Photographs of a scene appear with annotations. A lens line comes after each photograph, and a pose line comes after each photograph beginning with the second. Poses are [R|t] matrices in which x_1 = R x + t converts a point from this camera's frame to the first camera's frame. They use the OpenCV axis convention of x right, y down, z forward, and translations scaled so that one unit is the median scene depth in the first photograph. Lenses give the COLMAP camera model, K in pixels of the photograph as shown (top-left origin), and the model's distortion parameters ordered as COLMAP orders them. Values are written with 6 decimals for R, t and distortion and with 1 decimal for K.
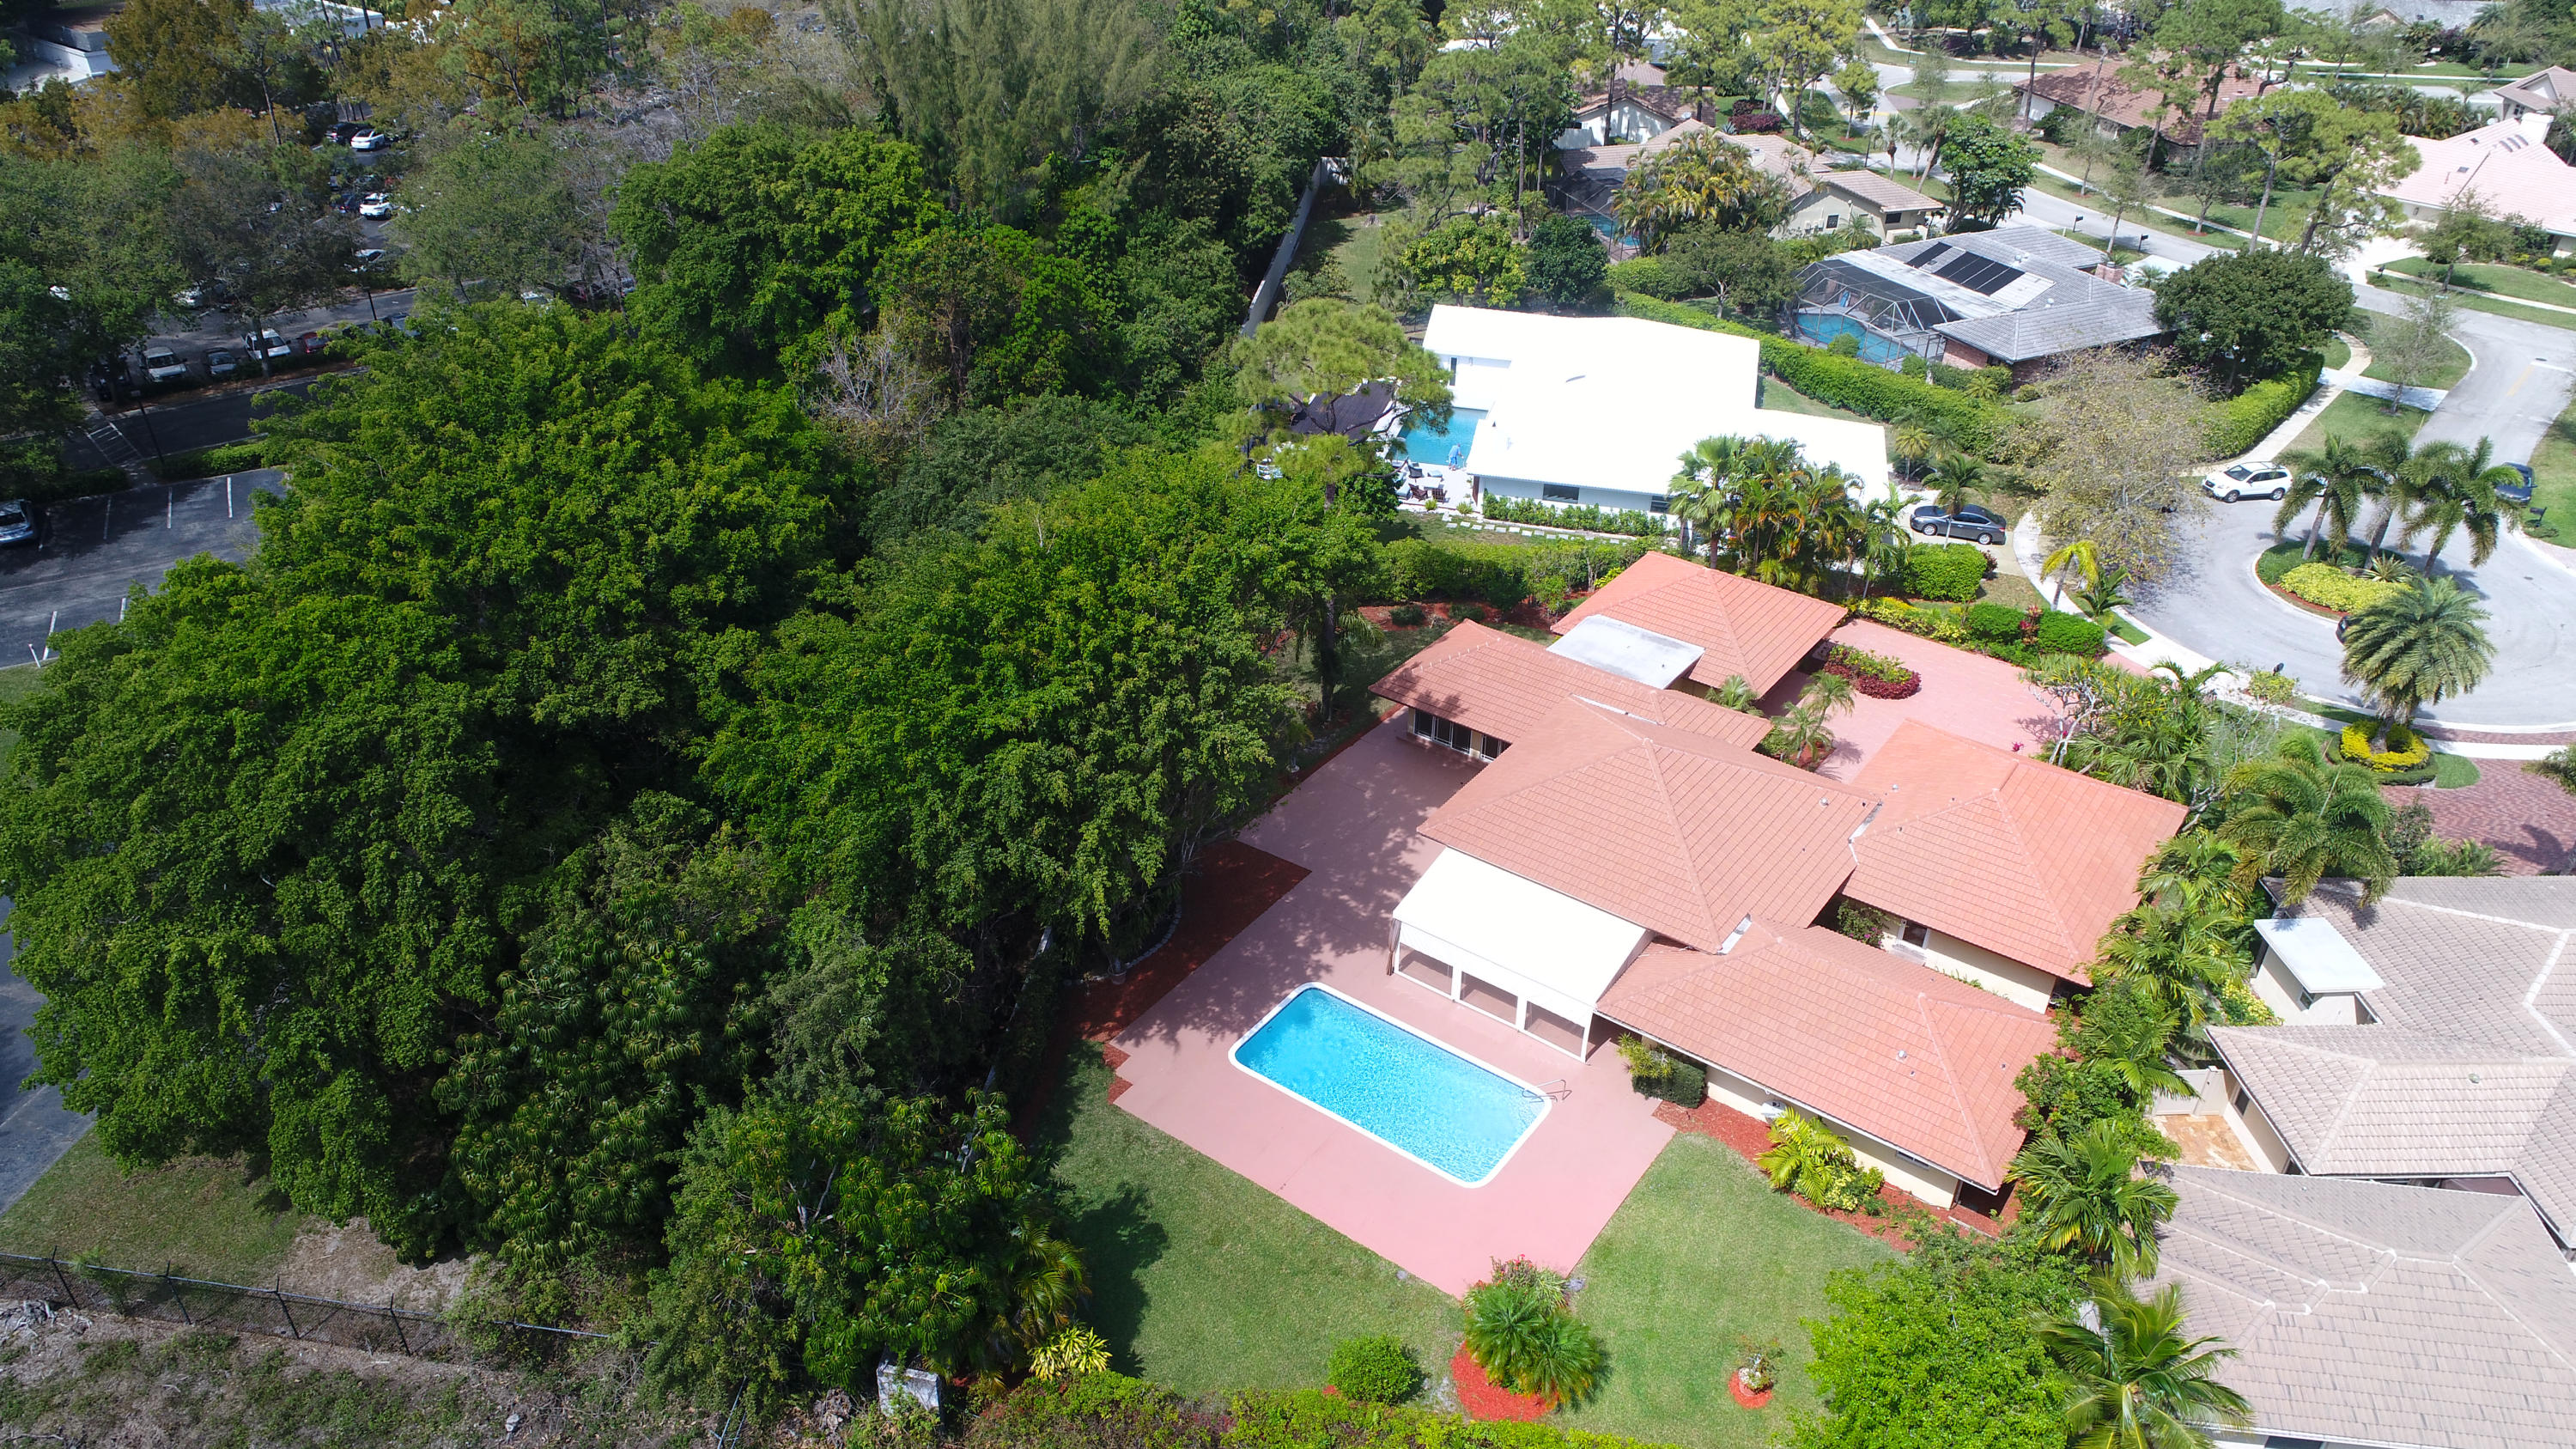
lens RADIAL K [[1734.0, 0, 1288.0], [0, 1734.0, 724.5], [0, 0, 1]] dist [0.001670, 0.000849]
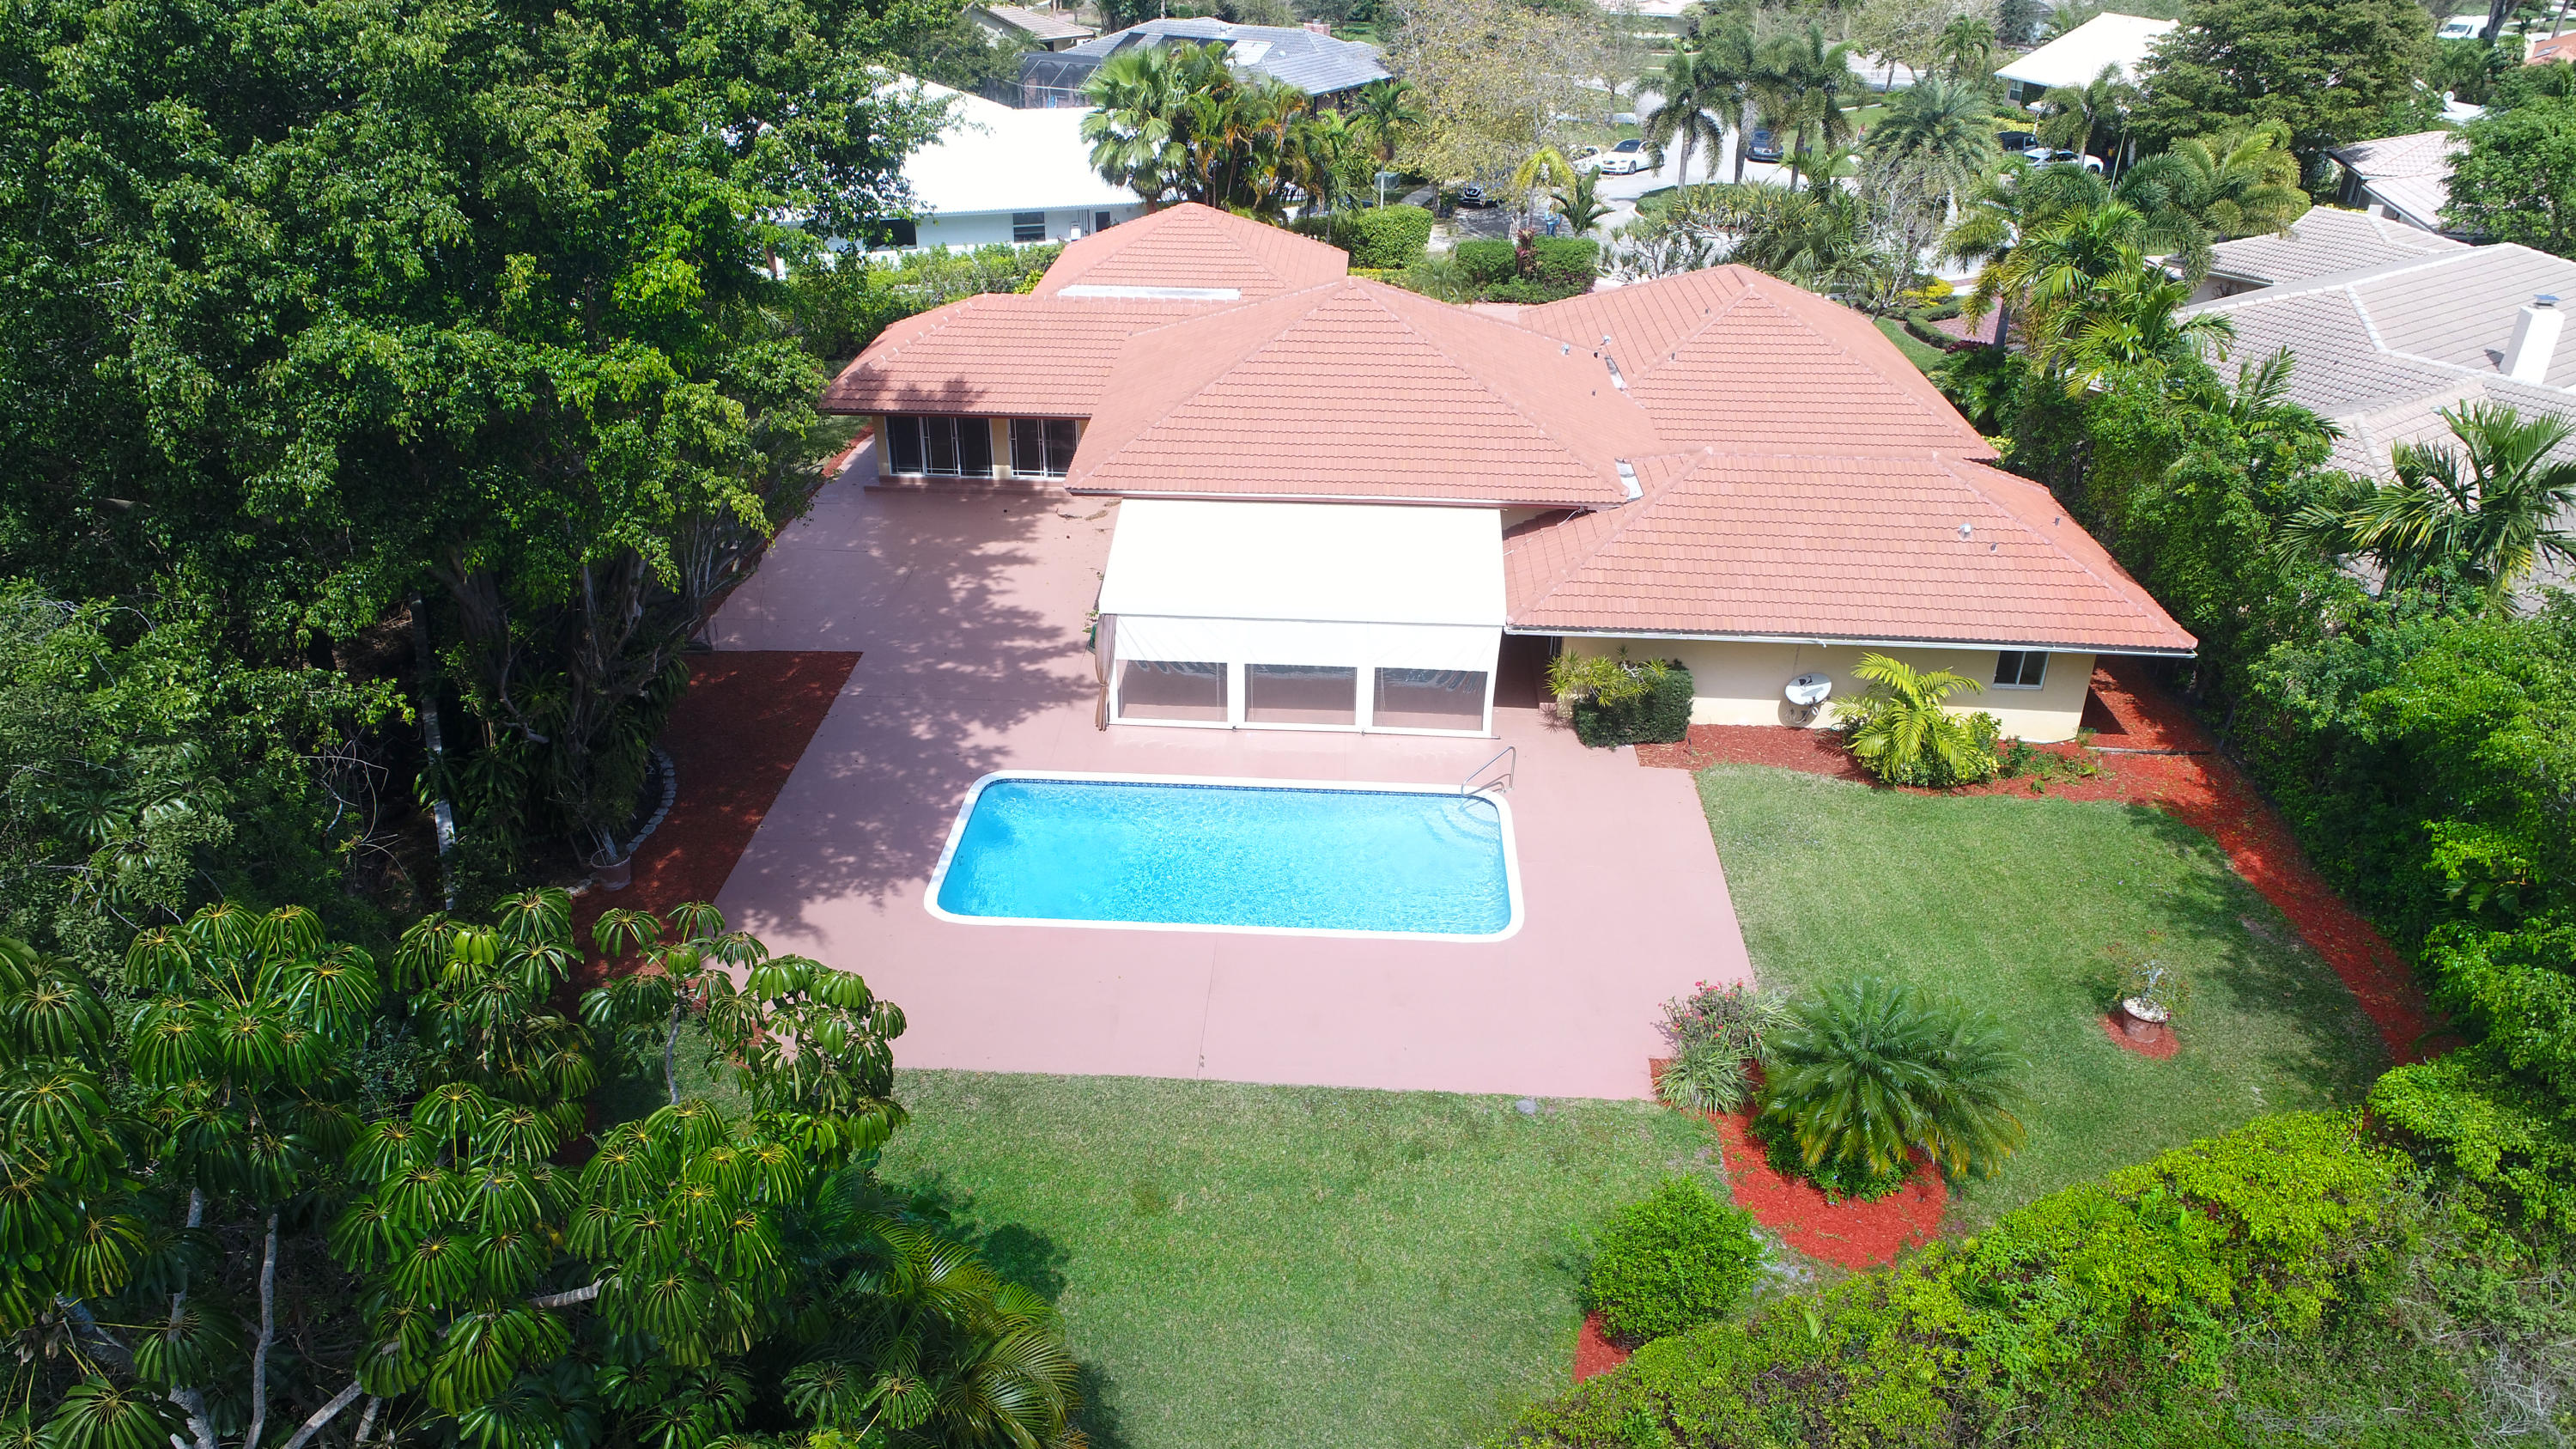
lens RADIAL K [[1734.0, 0, 1288.0], [0, 1734.0, 724.5], [0, 0, 1]] dist [0.001670, 0.000849]
pose [[0.833067, -0.254700, 0.491047, -0.173368], [0.287503, 0.957737, 0.009014, 0.158893], [-0.472590, 0.133668, 0.871086, 0.493531]]
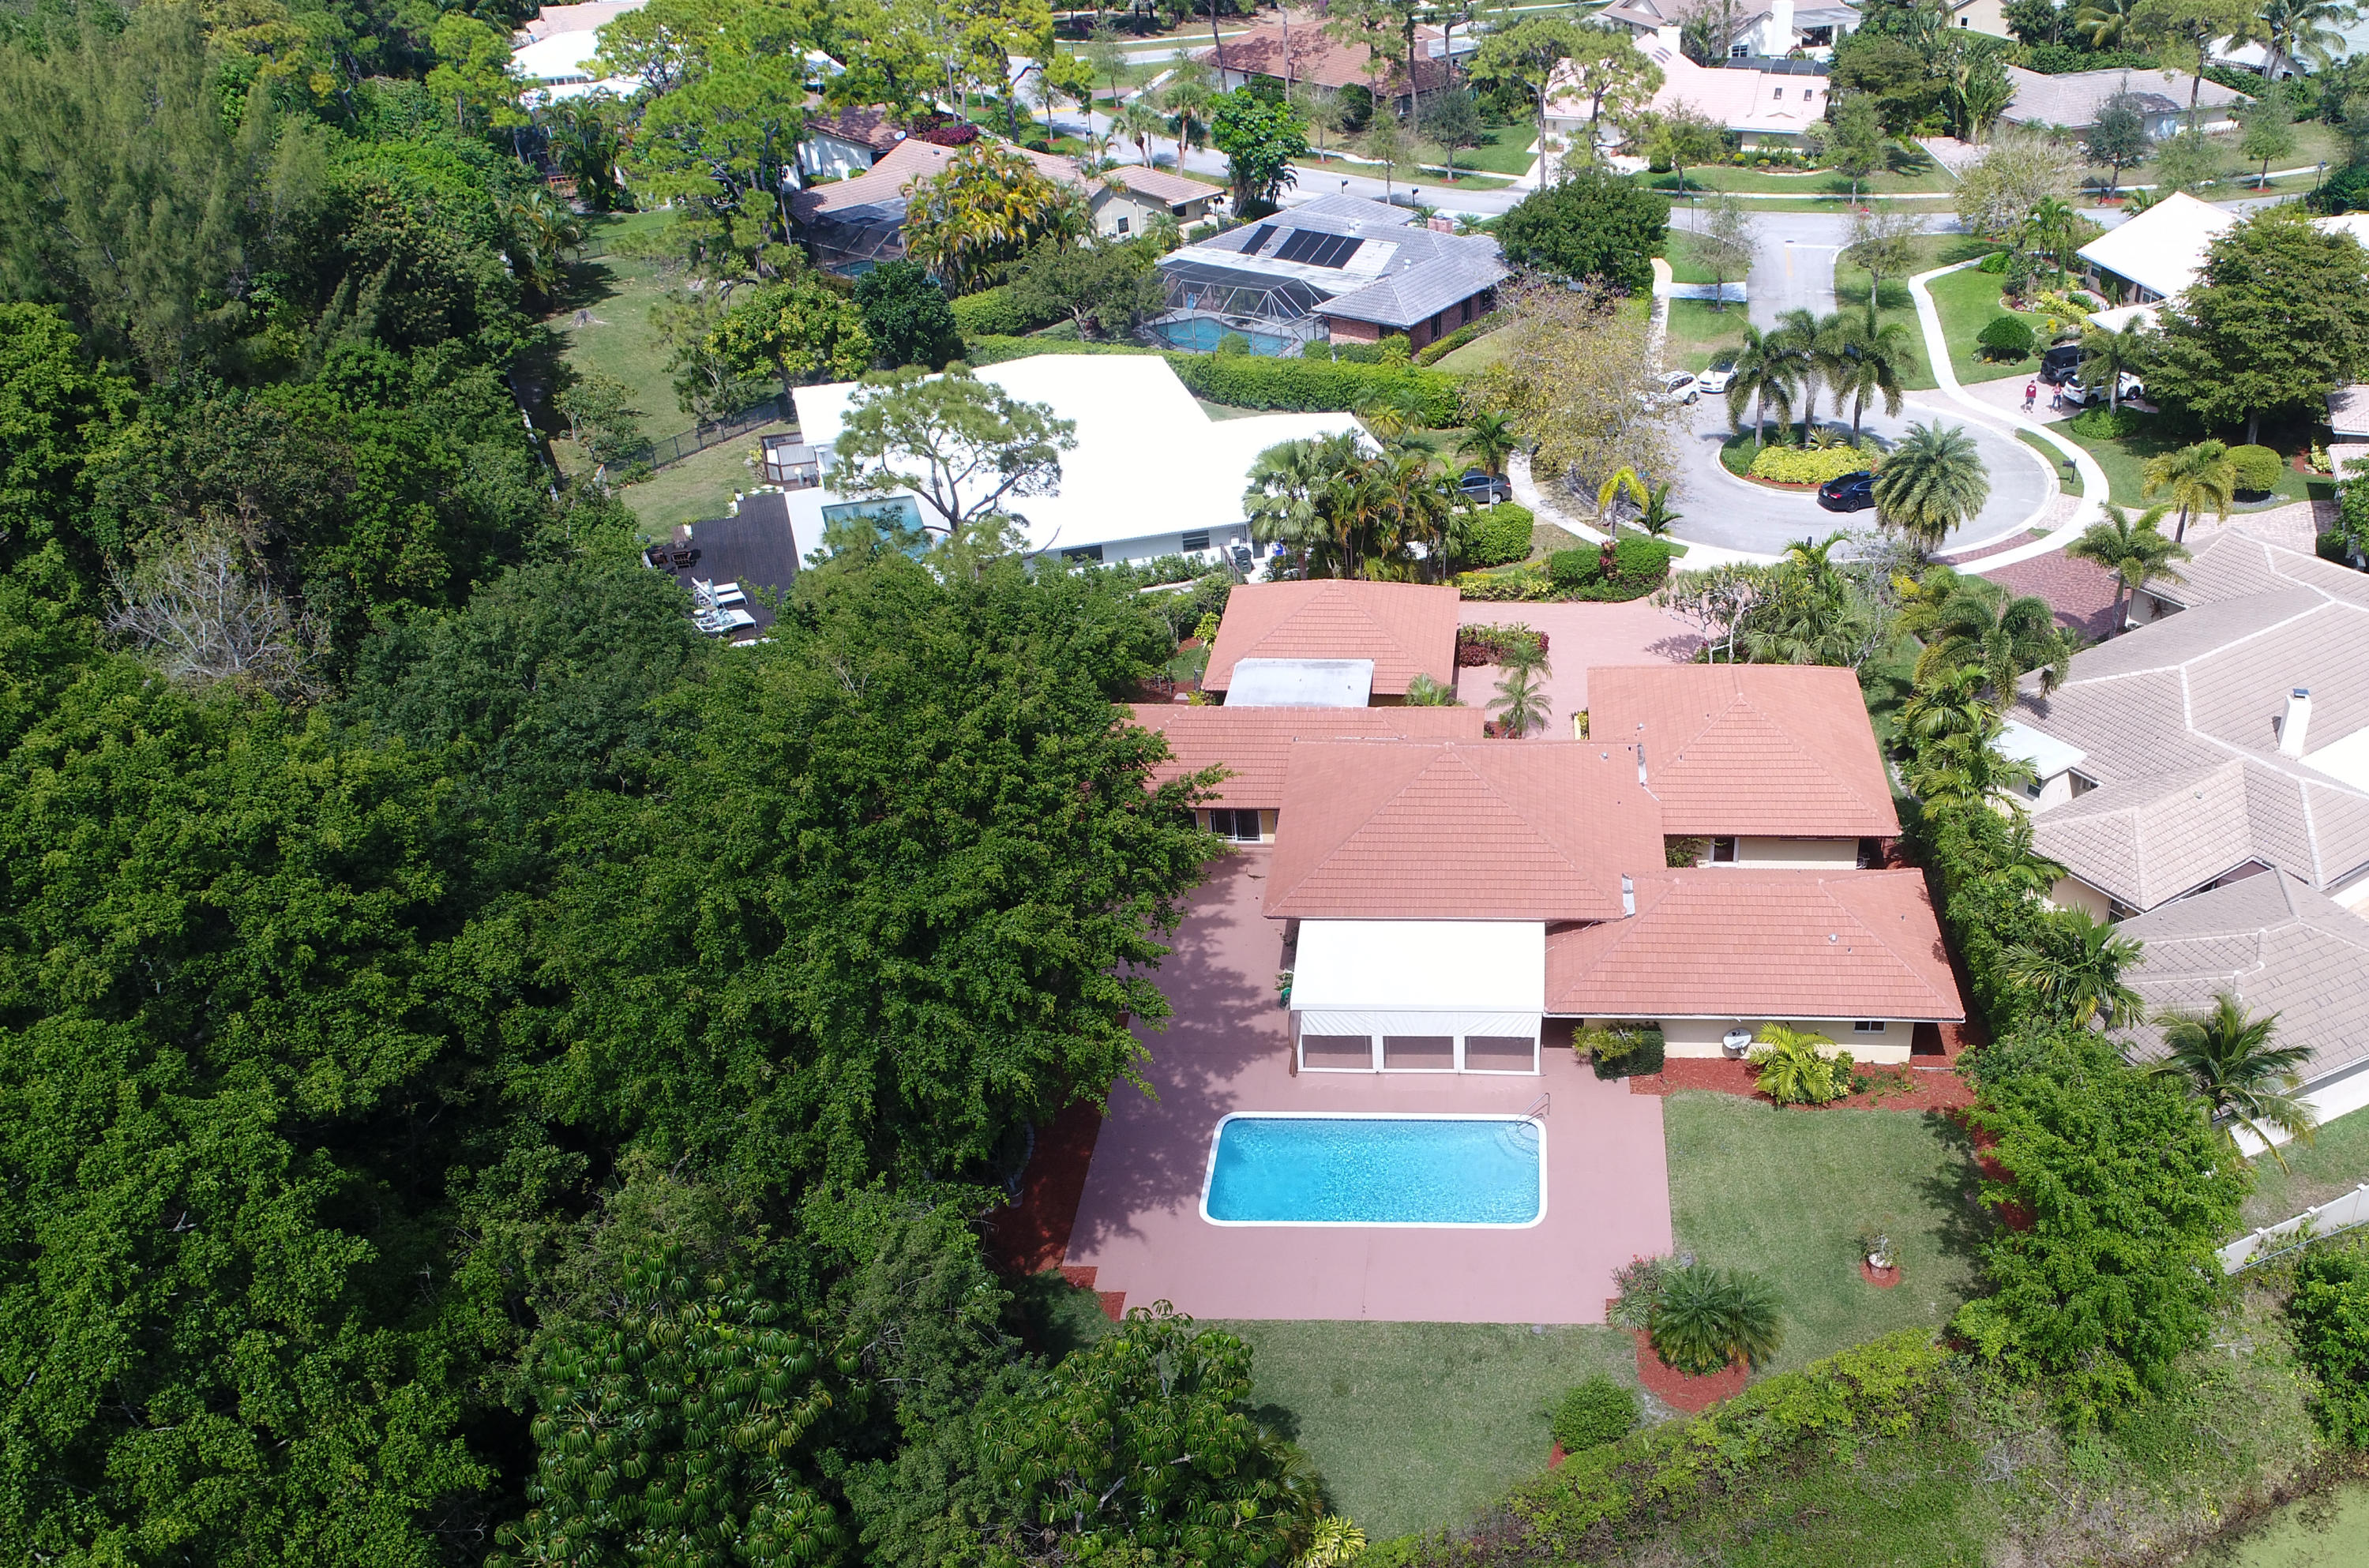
lens RADIAL K [[2034.9, 0, 1508.0], [0, 2034.9, 855.0], [0, 0, 1]] dist [0.000985, 0.000036]
pose [[0.811532, -0.310939, 0.494705, -0.344029], [0.310823, 0.946649, 0.085115, -0.018613], [-0.494777, 0.084692, 0.864883, 0.033509]]
